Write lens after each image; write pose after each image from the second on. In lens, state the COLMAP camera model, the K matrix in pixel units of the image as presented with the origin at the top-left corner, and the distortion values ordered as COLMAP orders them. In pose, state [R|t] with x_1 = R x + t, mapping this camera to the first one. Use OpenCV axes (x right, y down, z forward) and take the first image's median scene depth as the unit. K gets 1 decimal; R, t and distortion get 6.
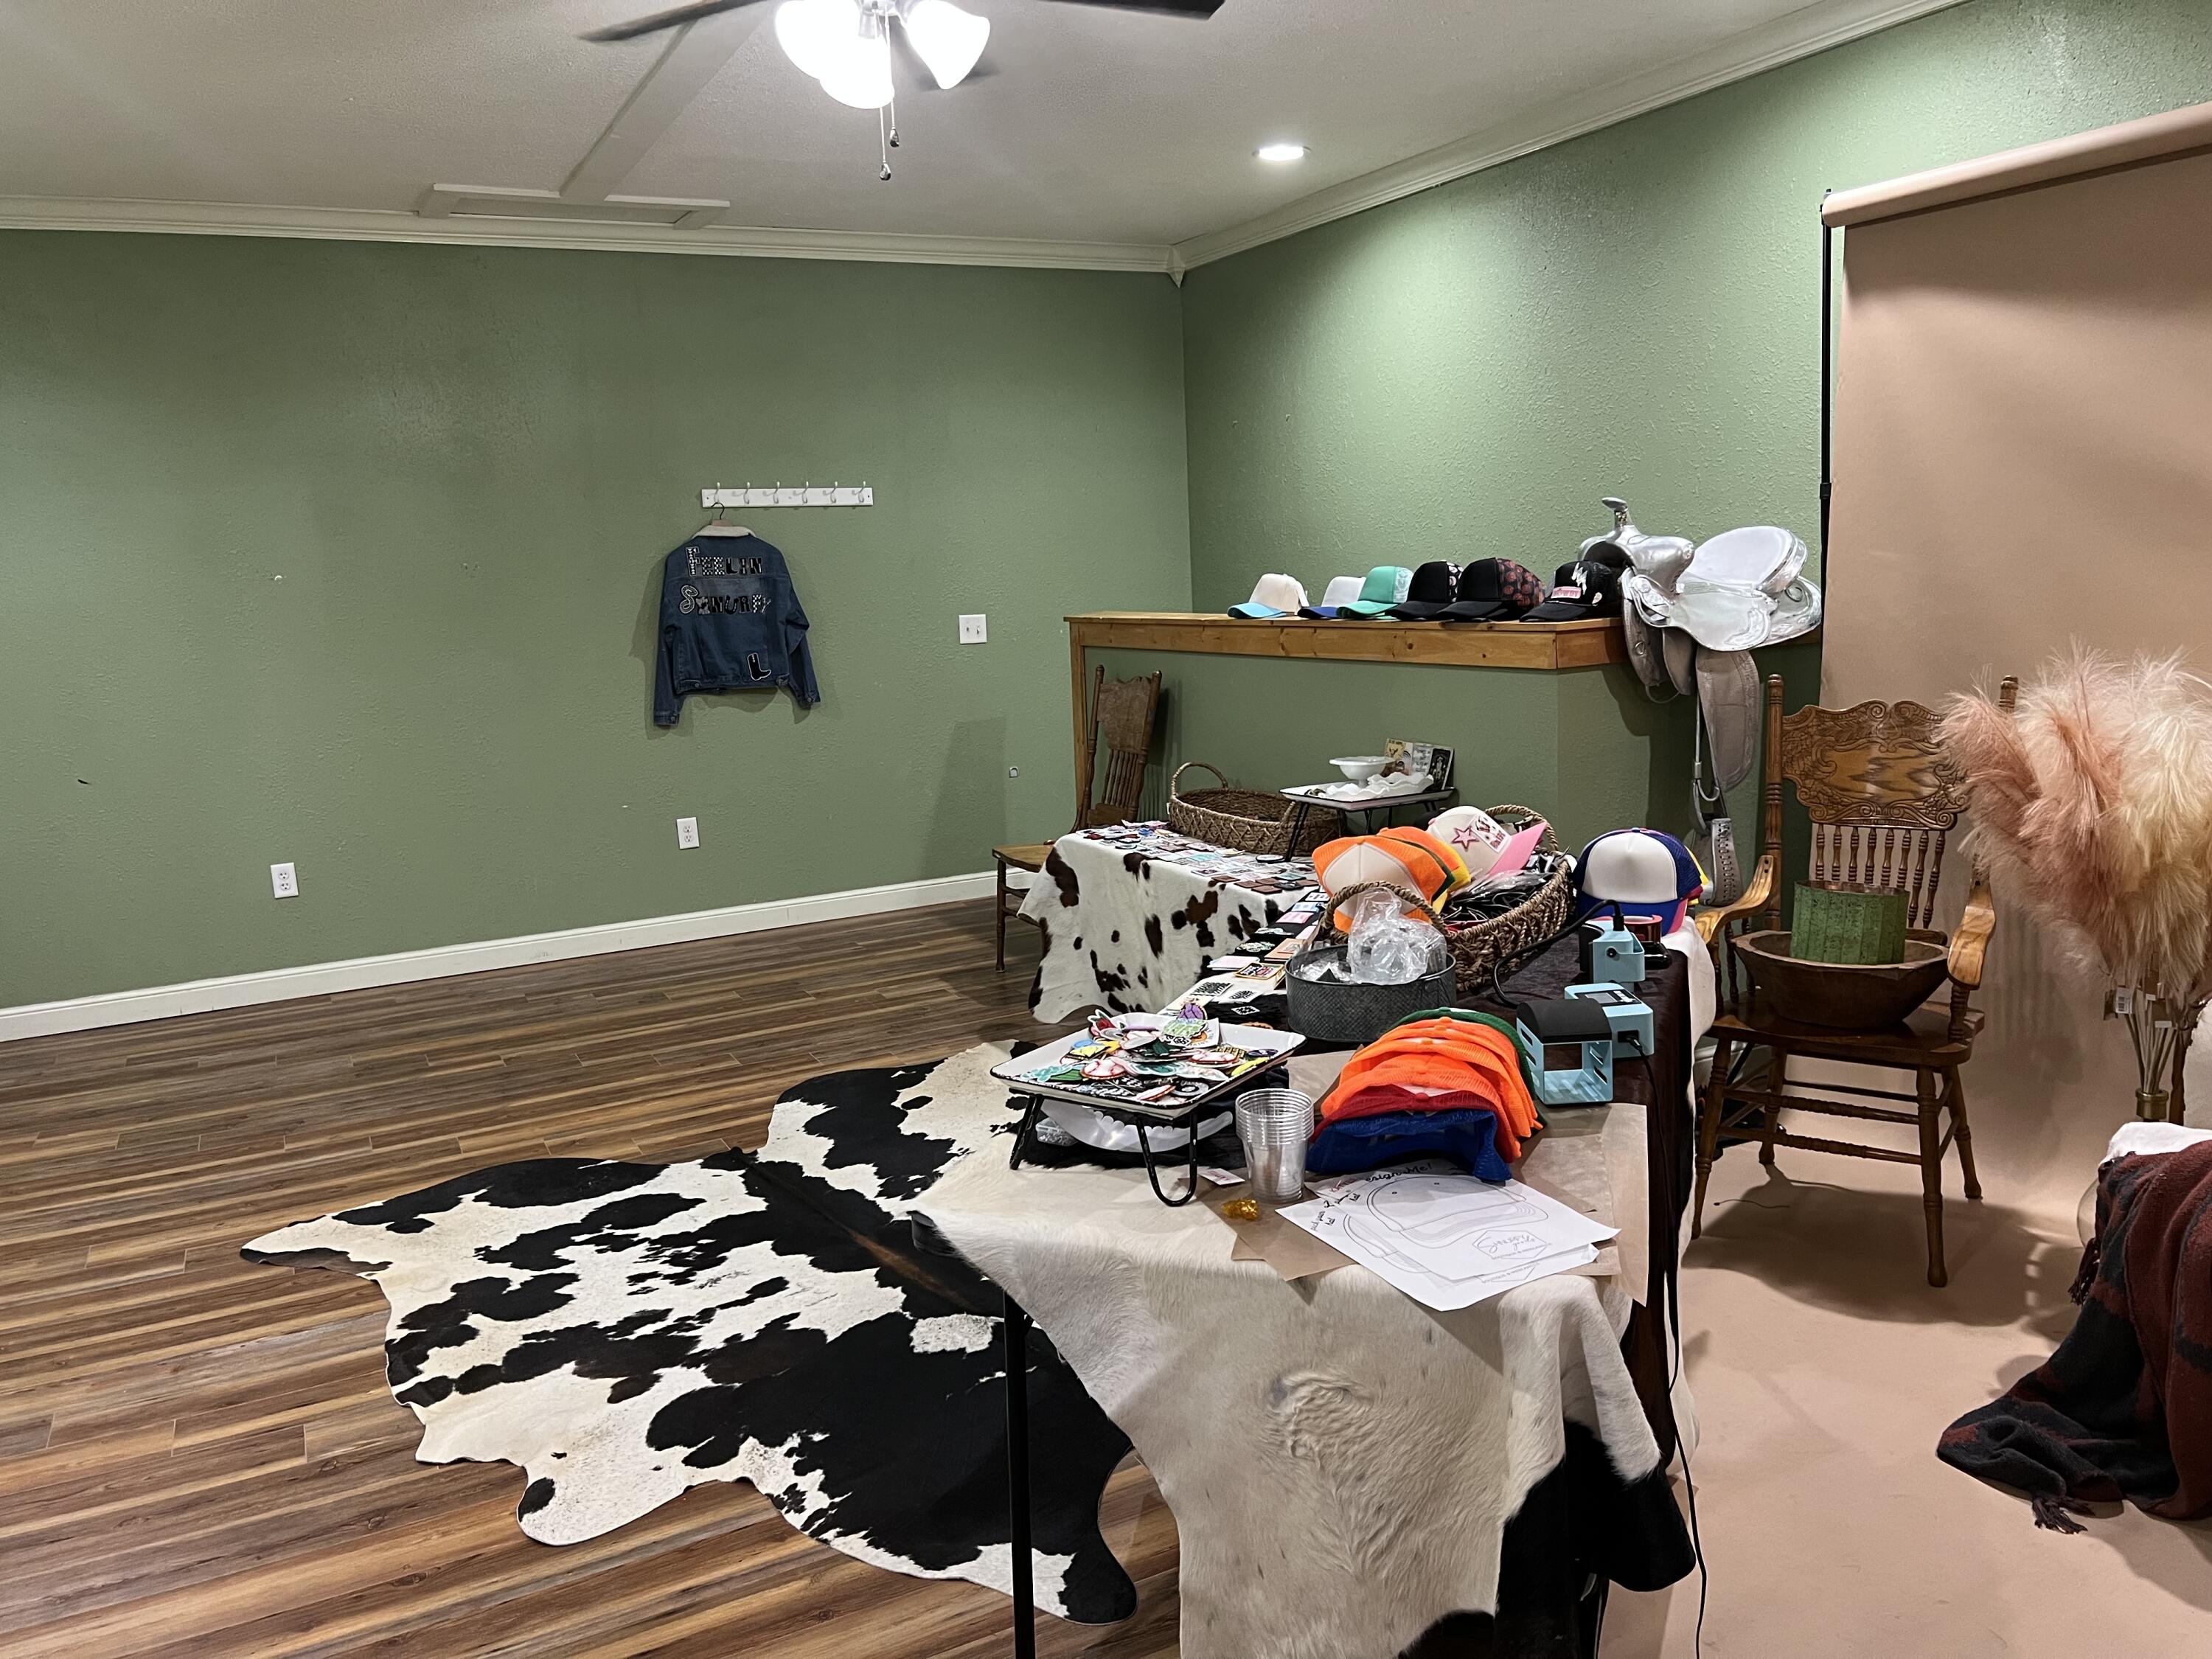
lens RADIAL K [[1662.5, 0, 1107.3], [0, 1662.5, 827.6], [0, 0, 1]] dist [0.029139, -0.008580]
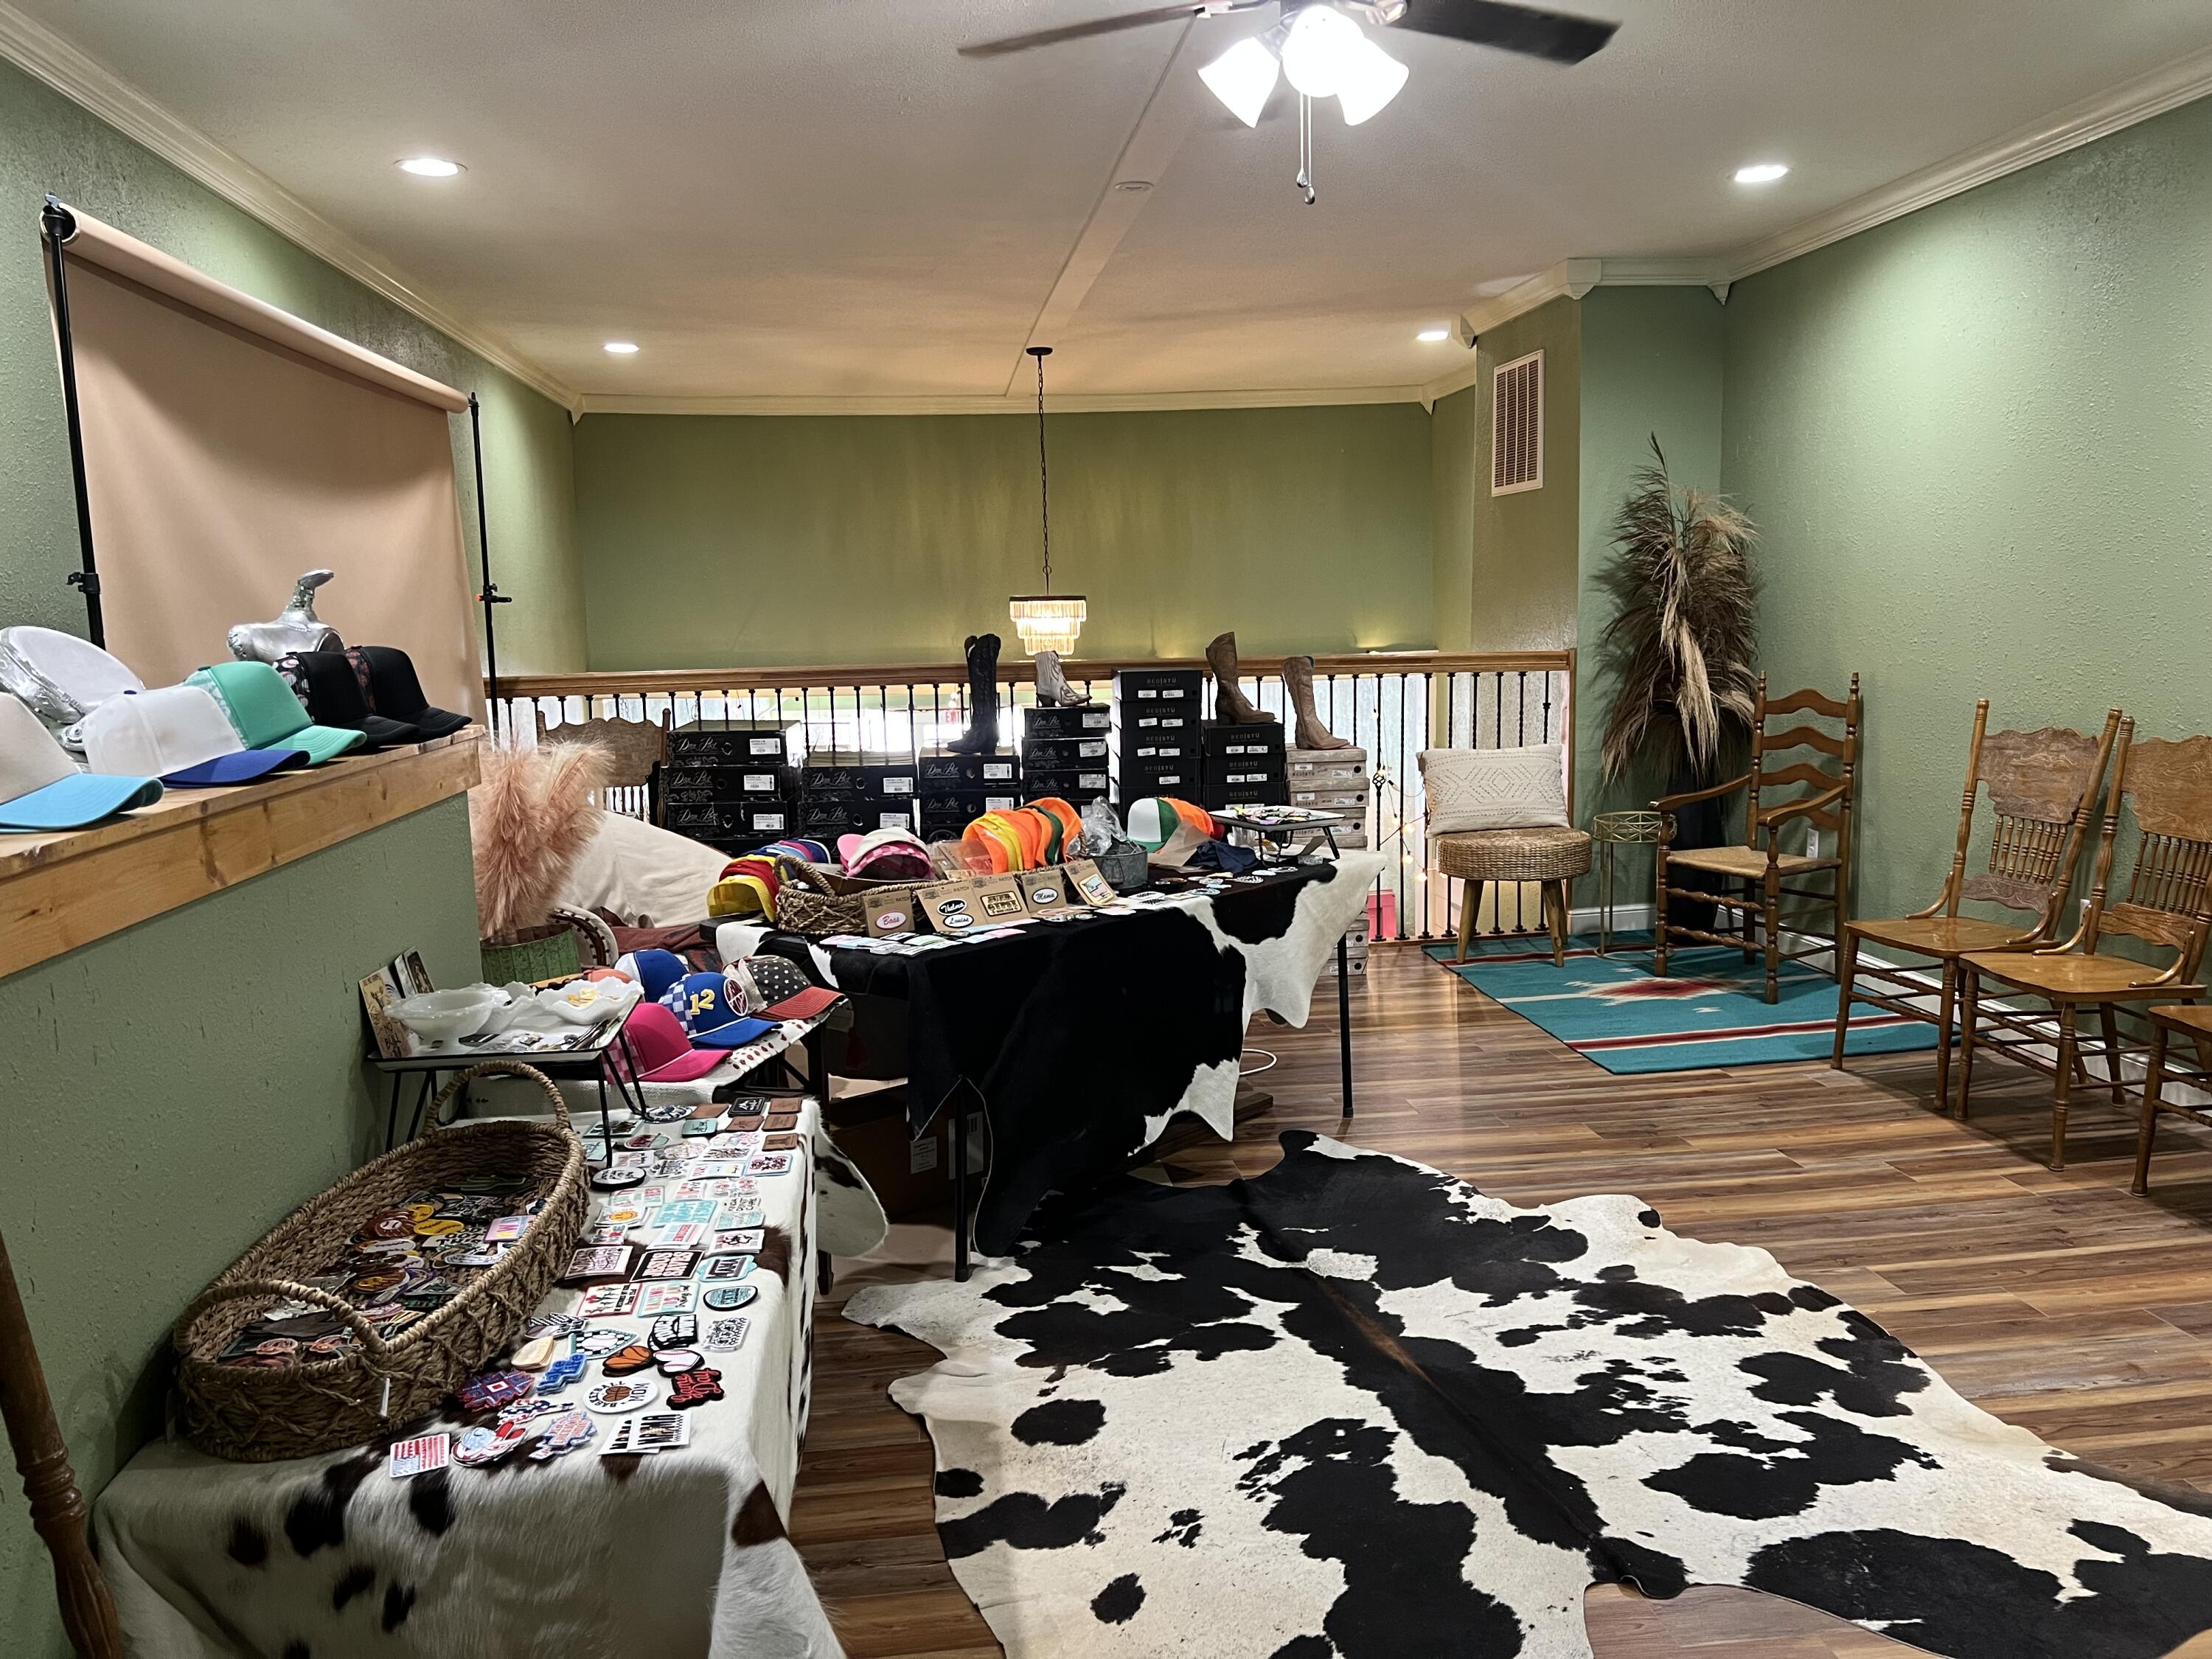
lens RADIAL K [[1662.5, 0, 1104.7], [0, 1662.5, 832.7], [0, 0, 1]] dist [0.029139, -0.008580]
pose [[-0.939837, 0.023312, 0.340827, -0.313252], [0.123714, 0.953177, 0.275949, -0.292288], [-0.318435, 0.301512, -0.898715, 1.845886]]
